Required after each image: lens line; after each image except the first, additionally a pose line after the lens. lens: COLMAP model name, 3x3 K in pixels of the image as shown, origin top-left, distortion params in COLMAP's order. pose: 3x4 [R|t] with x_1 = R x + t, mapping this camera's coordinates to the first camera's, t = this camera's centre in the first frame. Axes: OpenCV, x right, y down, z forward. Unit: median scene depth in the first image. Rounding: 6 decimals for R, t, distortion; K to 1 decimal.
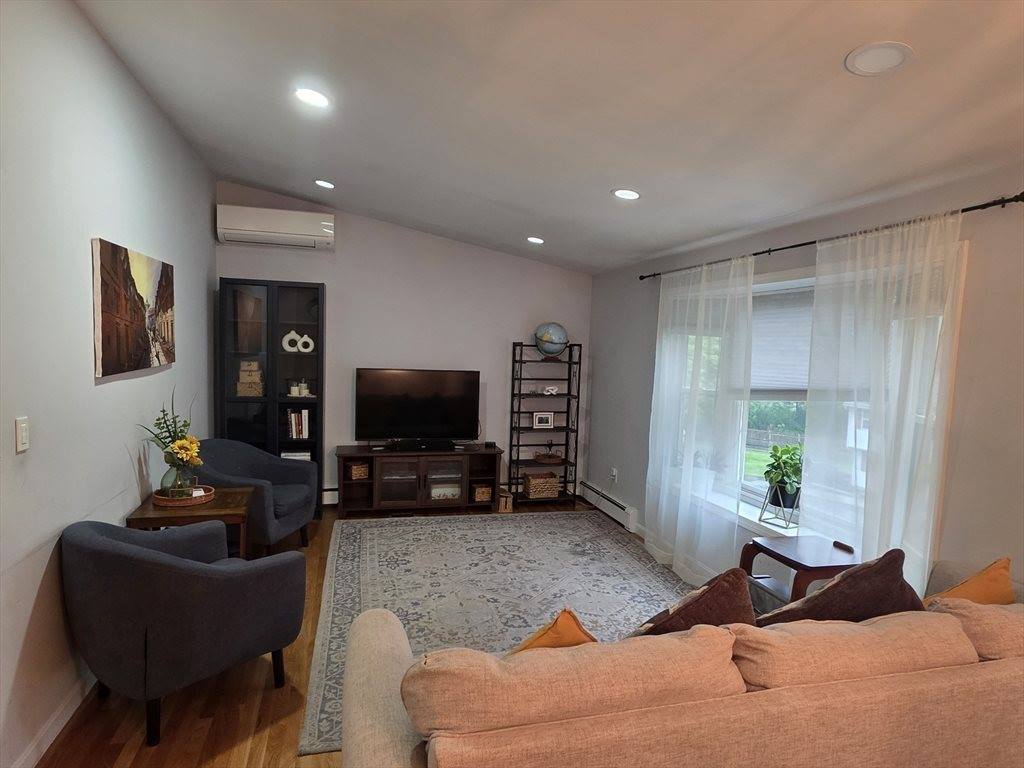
lens RADIAL K [[598.2, 0, 506.6], [0, 598.2, 395.1], [0, 0, 1]] dist [0.005860, -0.001933]
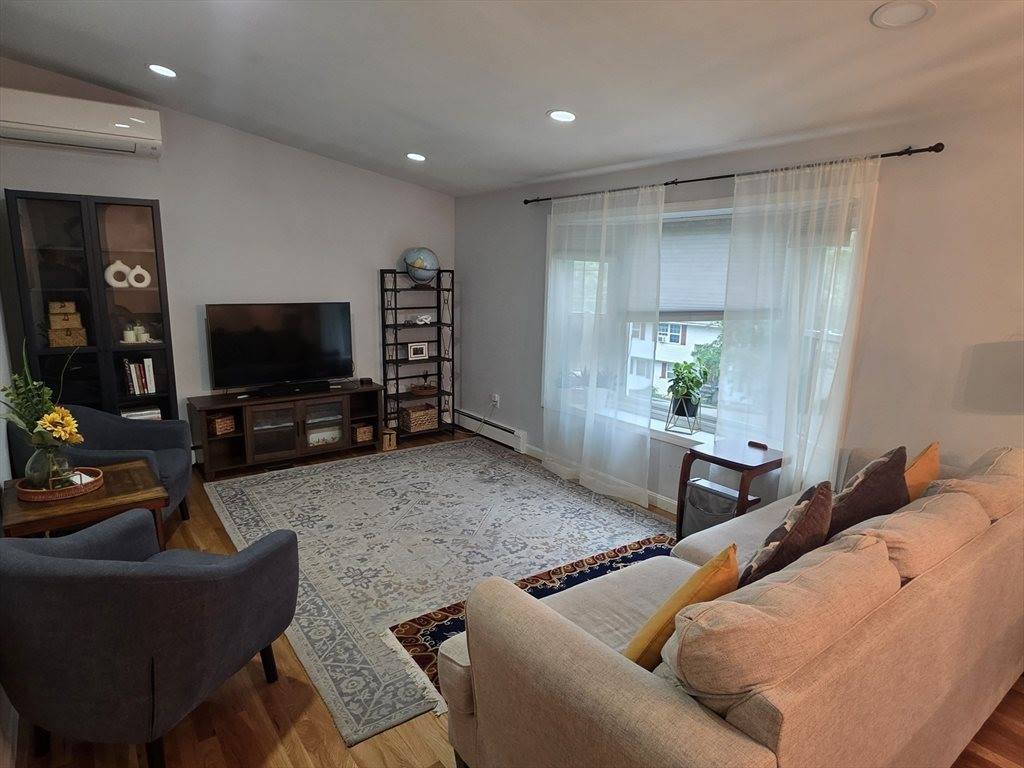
lens RADIAL K [[598.2, 0, 507.1], [0, 598.2, 389.3], [0, 0, 1]] dist [0.005860, -0.001933]
pose [[0.931222, -0.089683, 0.353247, -0.198481], [0.045936, 0.990403, 0.130350, -0.020875], [-0.361547, -0.105158, 0.926405, 0.065347]]
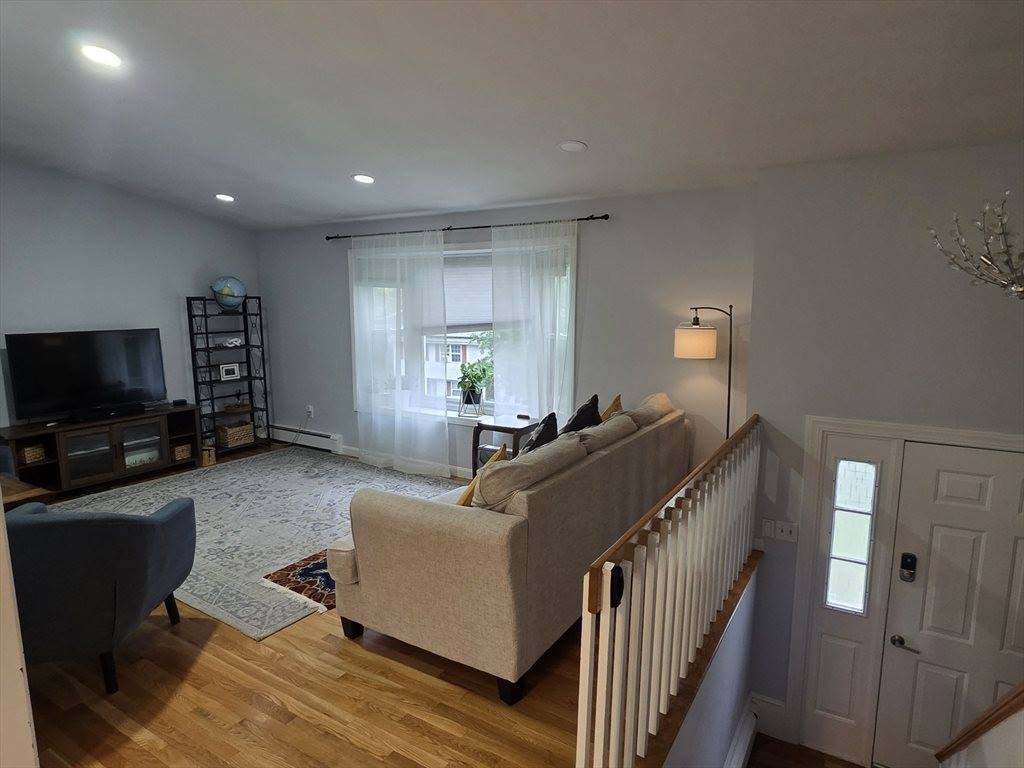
lens RADIAL K [[598.2, 0, 513.4], [0, 598.2, 393.6], [0, 0, 1]] dist [0.005860, -0.001933]
pose [[0.734942, -0.142049, 0.663086, -0.356950], [0.081643, 0.989237, 0.121428, -0.008612], [-0.673198, -0.035106, 0.738629, -0.130627]]
